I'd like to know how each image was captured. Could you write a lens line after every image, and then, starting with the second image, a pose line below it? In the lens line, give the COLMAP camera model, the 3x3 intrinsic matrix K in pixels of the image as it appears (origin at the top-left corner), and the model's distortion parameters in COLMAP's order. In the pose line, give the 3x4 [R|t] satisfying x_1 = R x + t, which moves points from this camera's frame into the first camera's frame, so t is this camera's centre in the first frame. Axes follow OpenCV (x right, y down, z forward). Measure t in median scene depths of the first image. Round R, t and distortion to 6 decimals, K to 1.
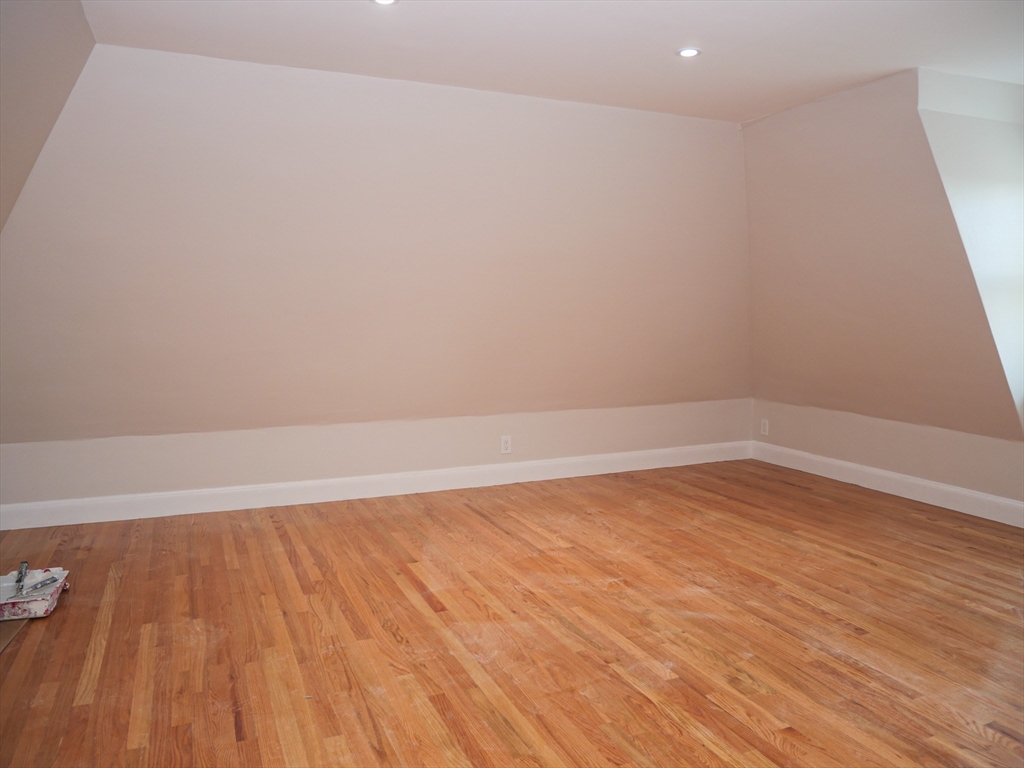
lens RADIAL K [[763.5, 0, 510.8], [0, 763.5, 377.6], [0, 0, 1]] dist [-0.079861, 0.028909]
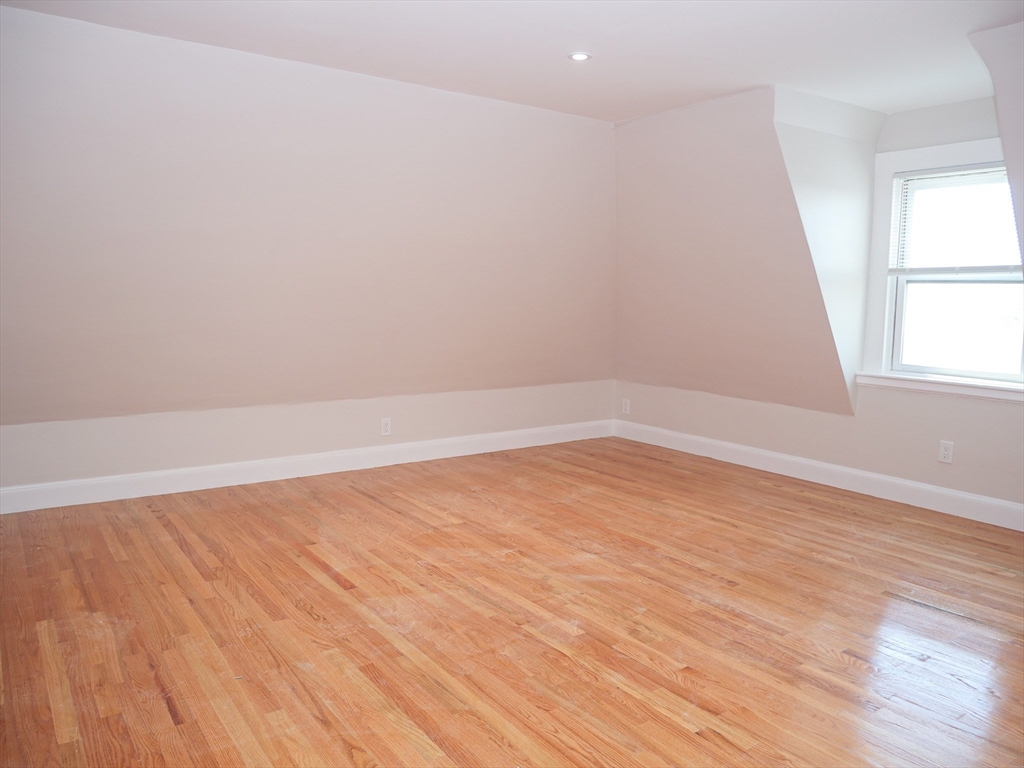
lens RADIAL K [[763.5, 0, 512.9], [0, 763.5, 387.7], [0, 0, 1]] dist [-0.079861, 0.028909]
pose [[0.977731, -0.010284, 0.209612, -0.094197], [0.002652, 0.999324, 0.036662, -0.002576], [-0.209847, -0.035290, 0.977097, -0.046091]]
